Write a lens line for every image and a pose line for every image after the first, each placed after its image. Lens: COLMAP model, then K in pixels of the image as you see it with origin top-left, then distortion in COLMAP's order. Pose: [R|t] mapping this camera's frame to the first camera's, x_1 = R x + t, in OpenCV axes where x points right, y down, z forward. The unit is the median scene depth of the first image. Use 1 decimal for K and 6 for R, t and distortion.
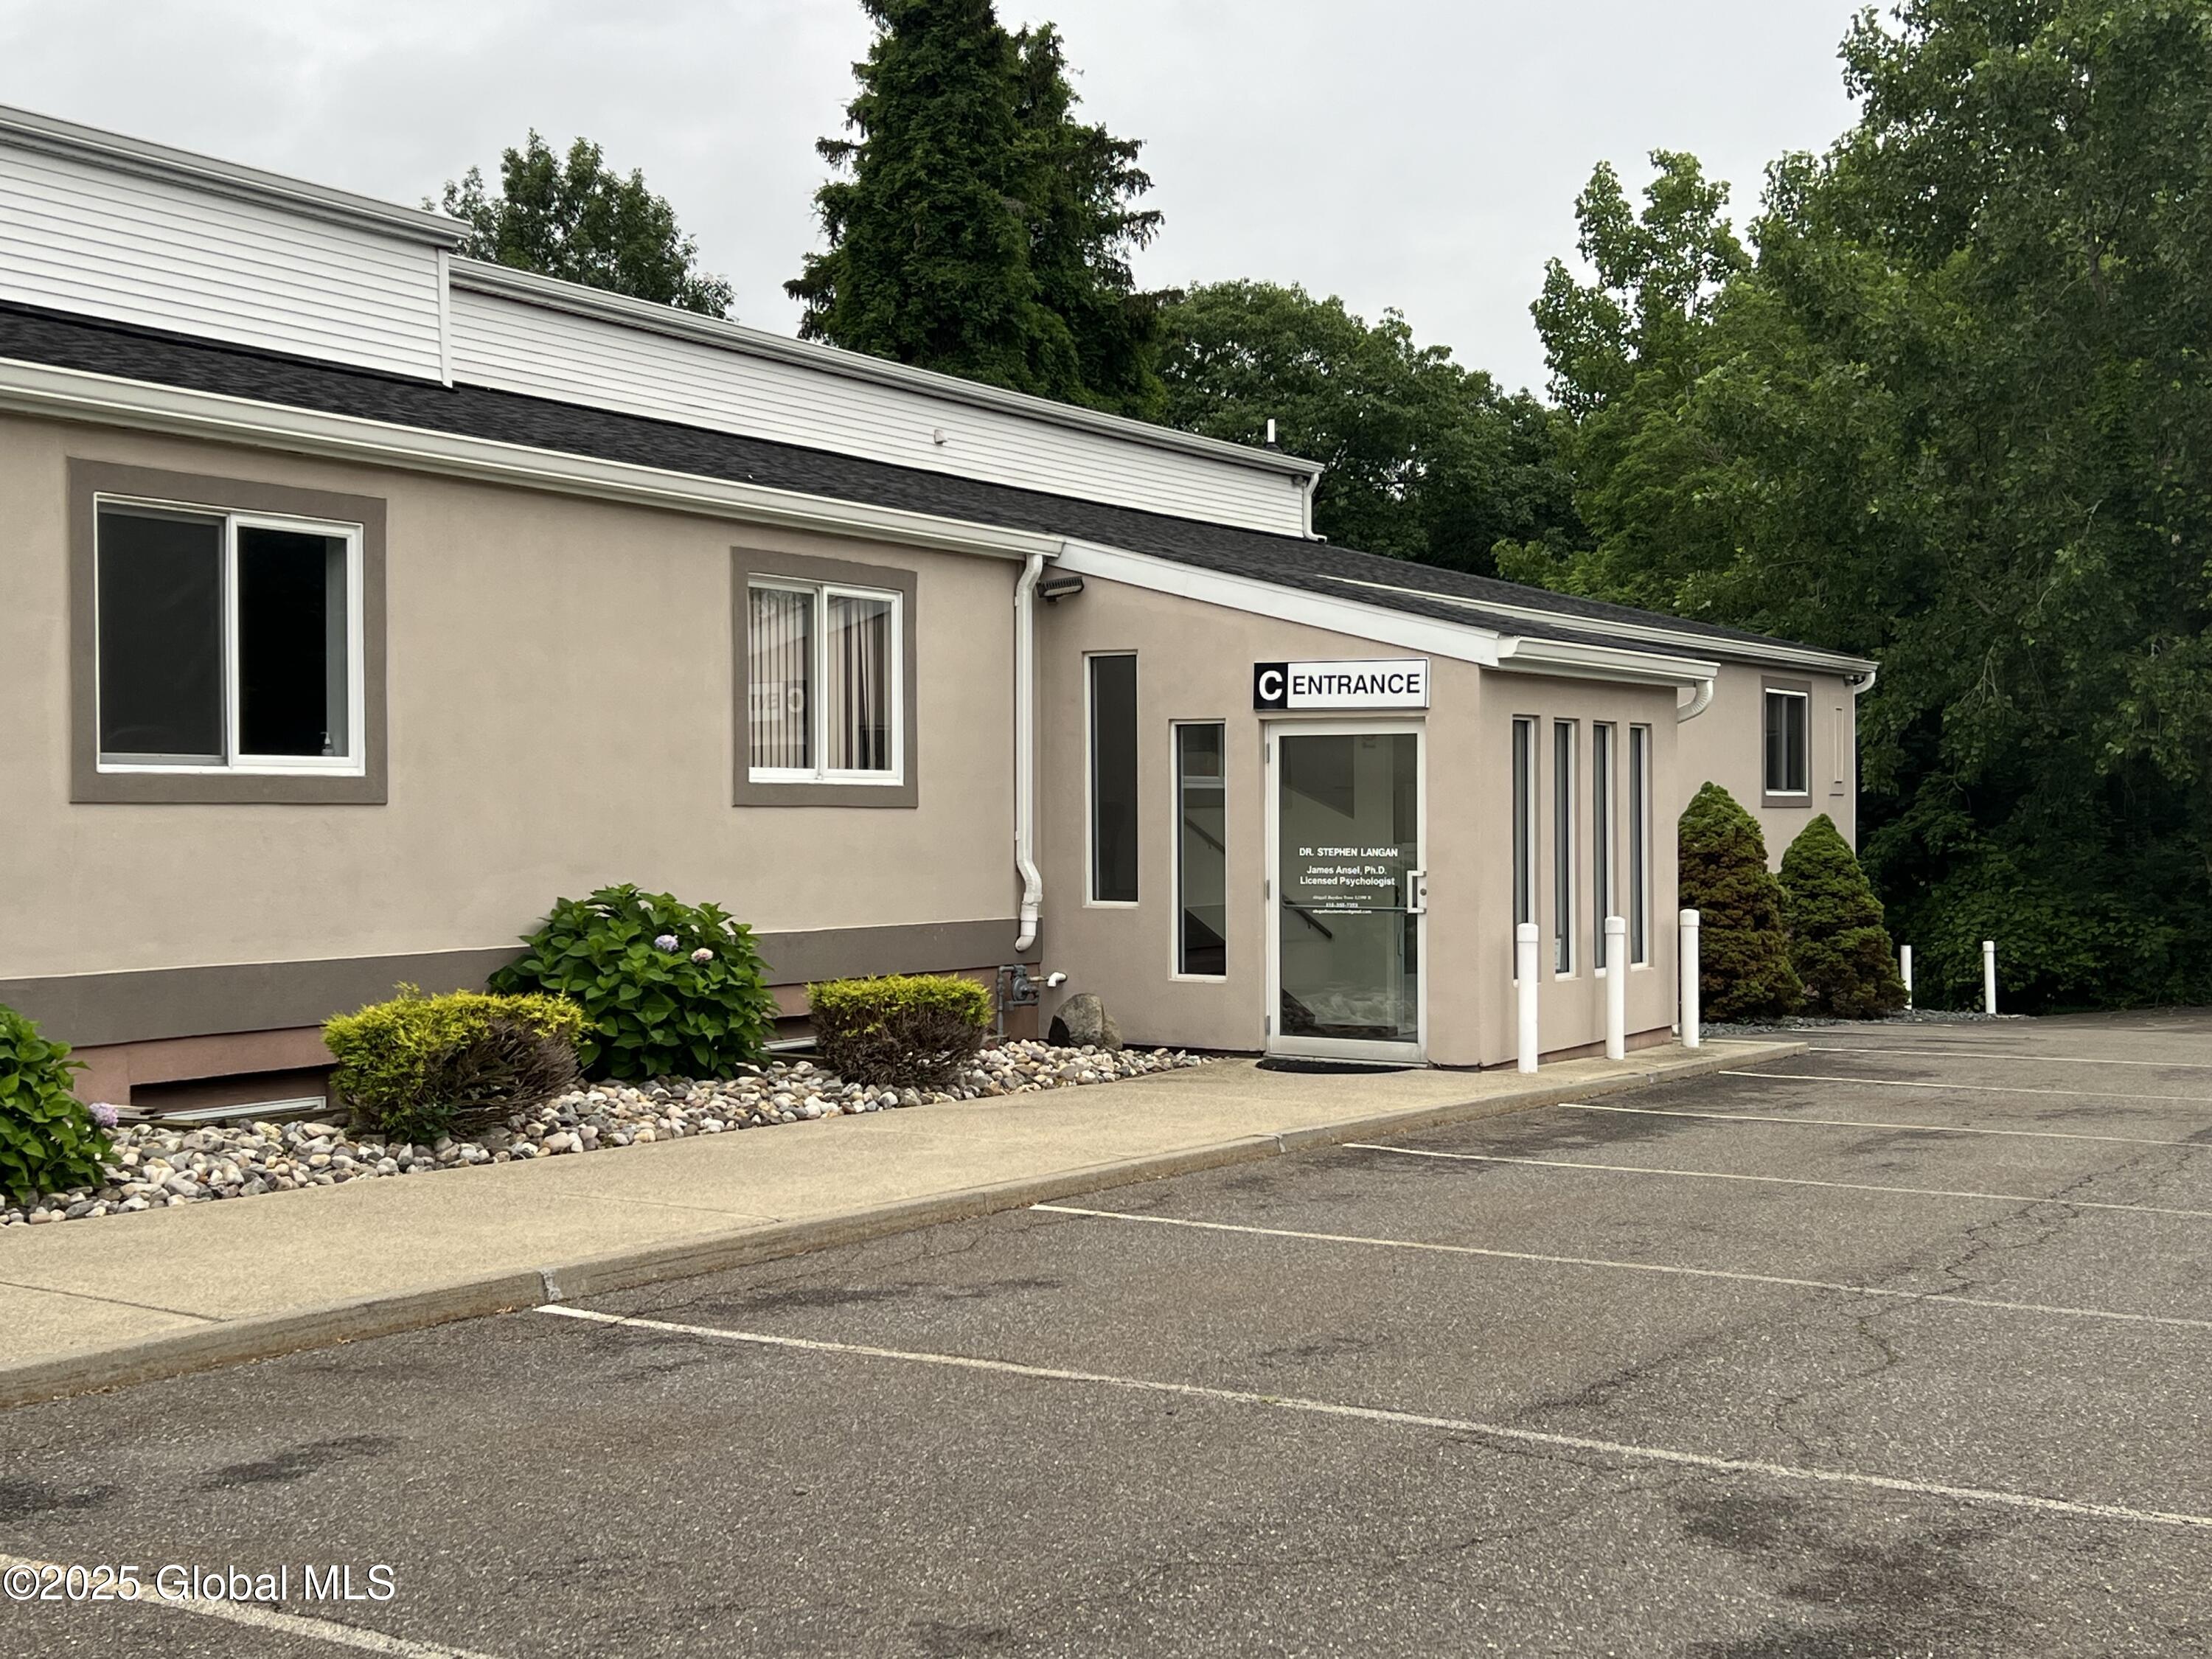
lens RADIAL K [[2720.3, 0, 1107.2], [0, 2720.3, 838.9], [0, 0, 1]] dist [0.062241, 0.000000]
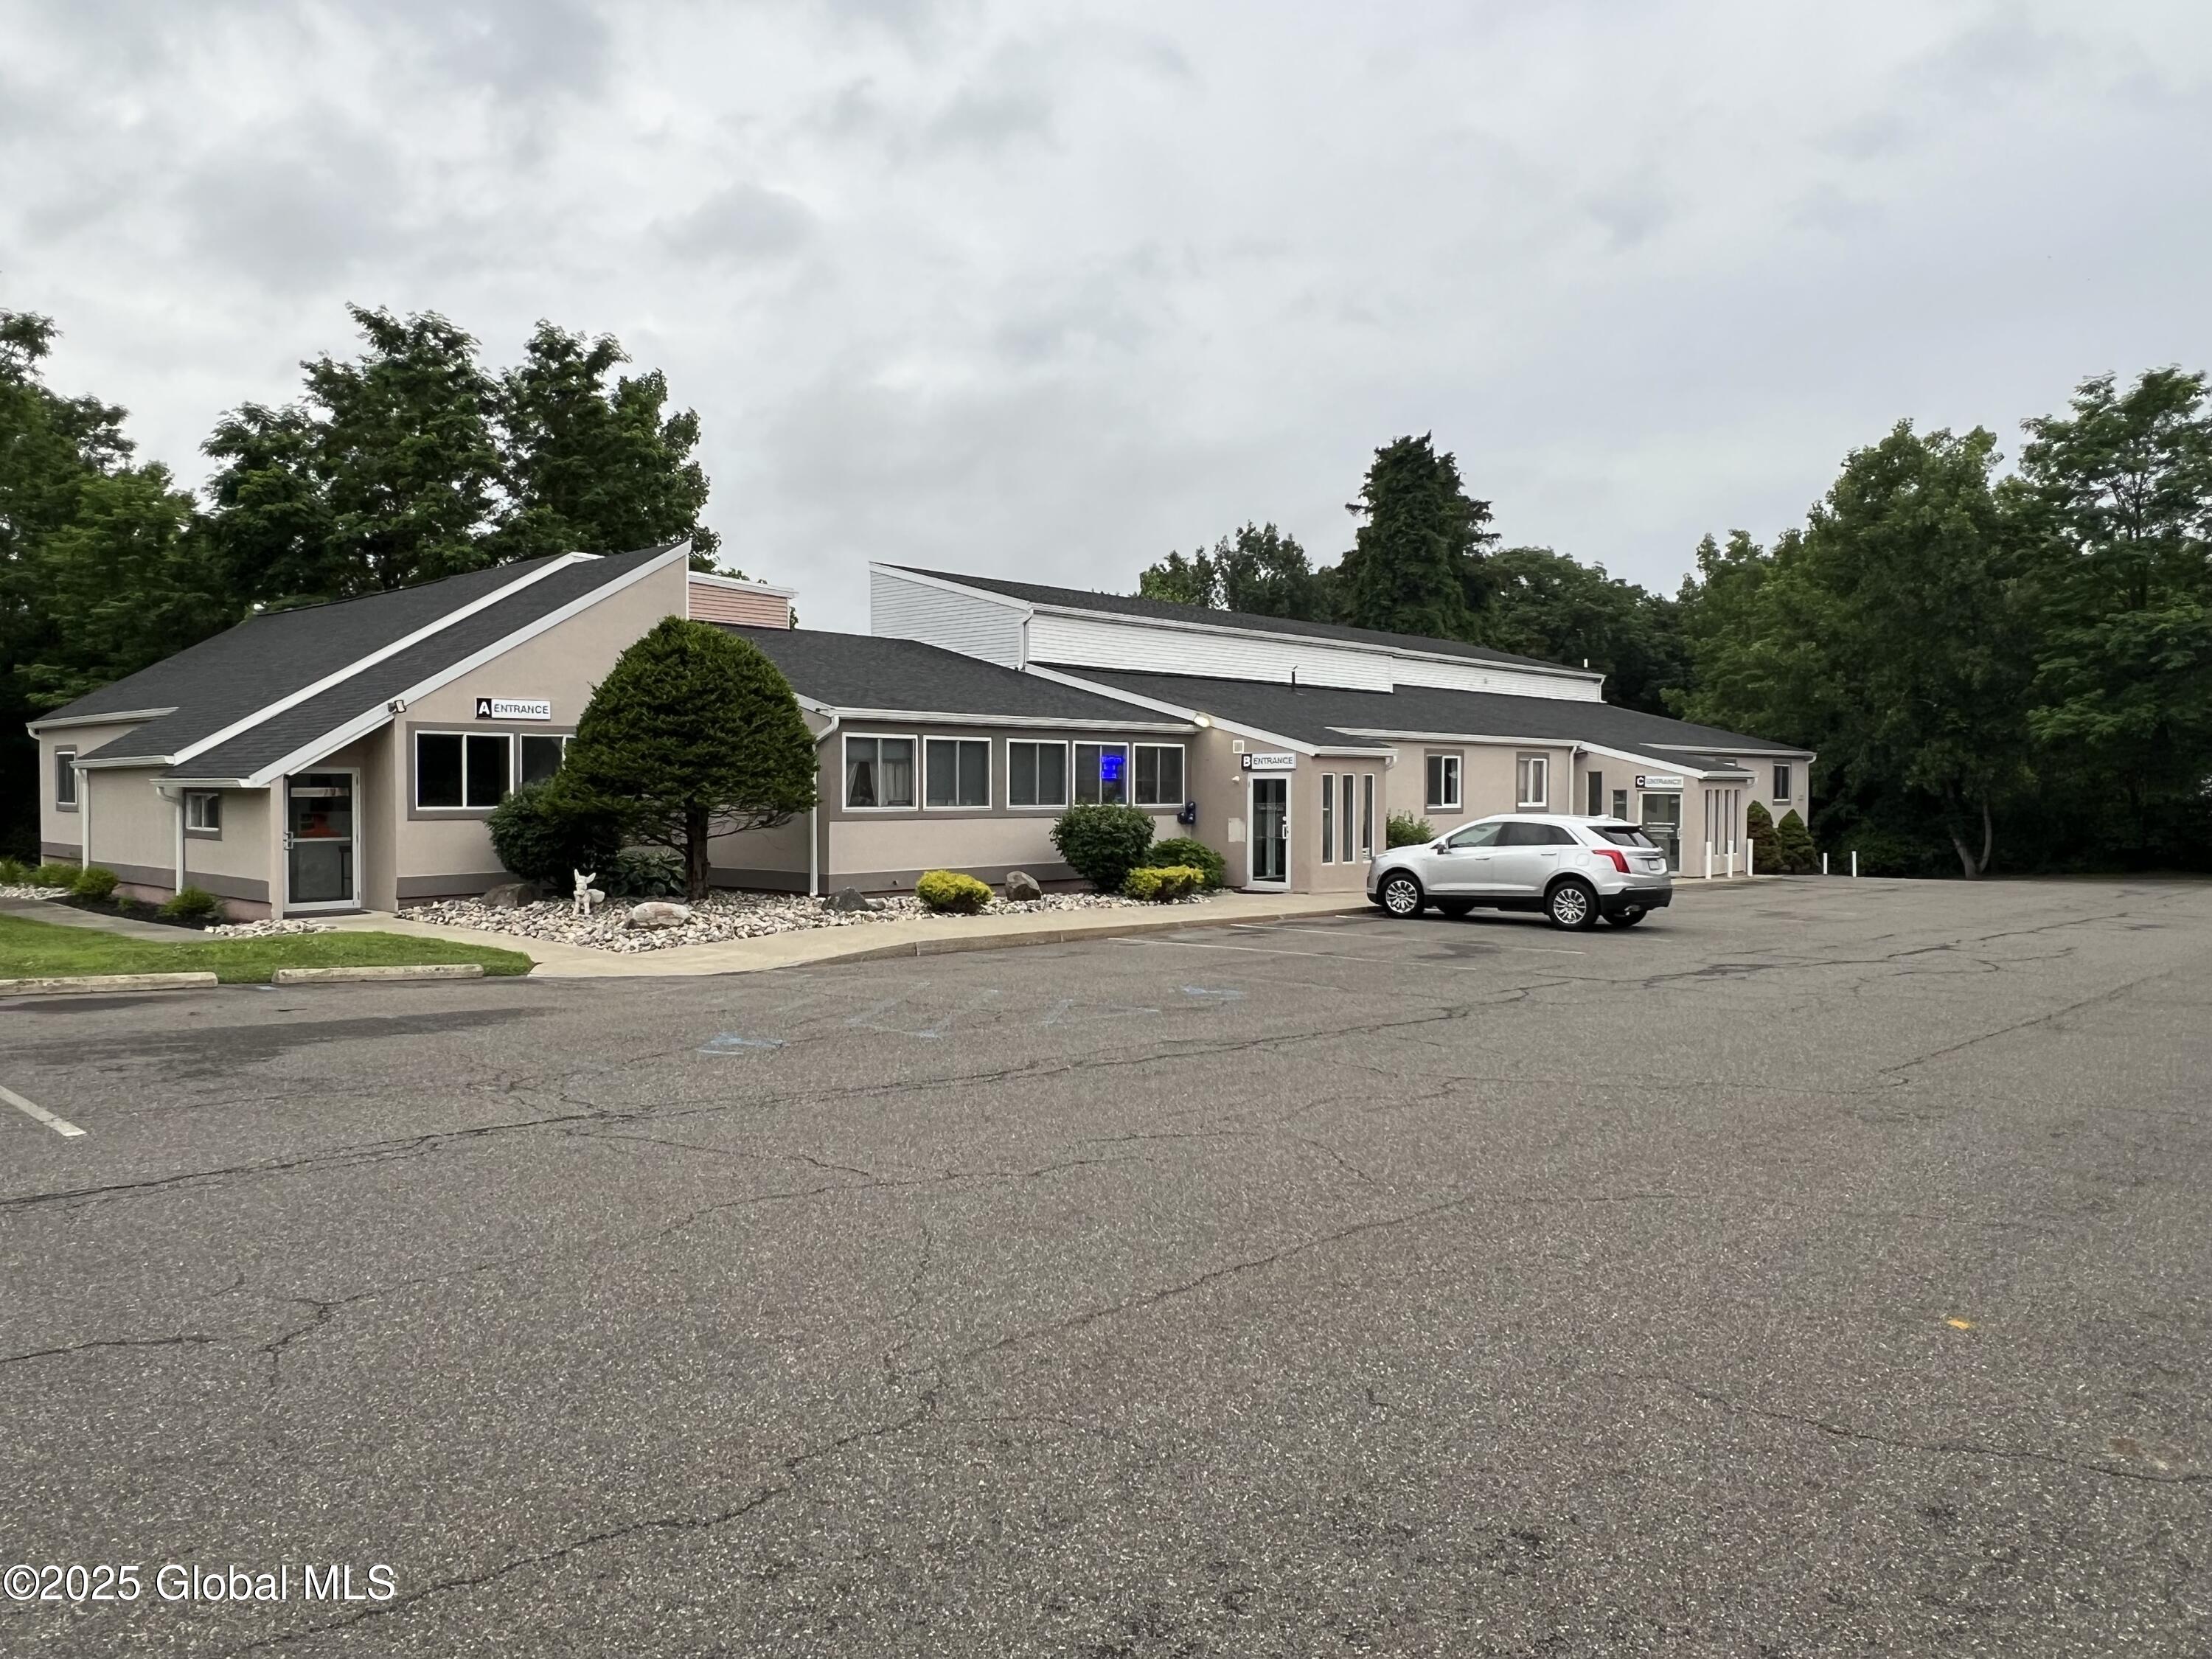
lens RADIAL K [[1531.2, 0, 1100.4], [0, 1531.2, 820.2], [0, 0, 1]] dist [0.001417, 0.003842]
pose [[0.983512, 0.010217, -0.180554, -0.138276], [-0.007389, 0.999839, 0.016330, -0.013427], [0.180692, -0.014726, 0.983430, -0.597601]]
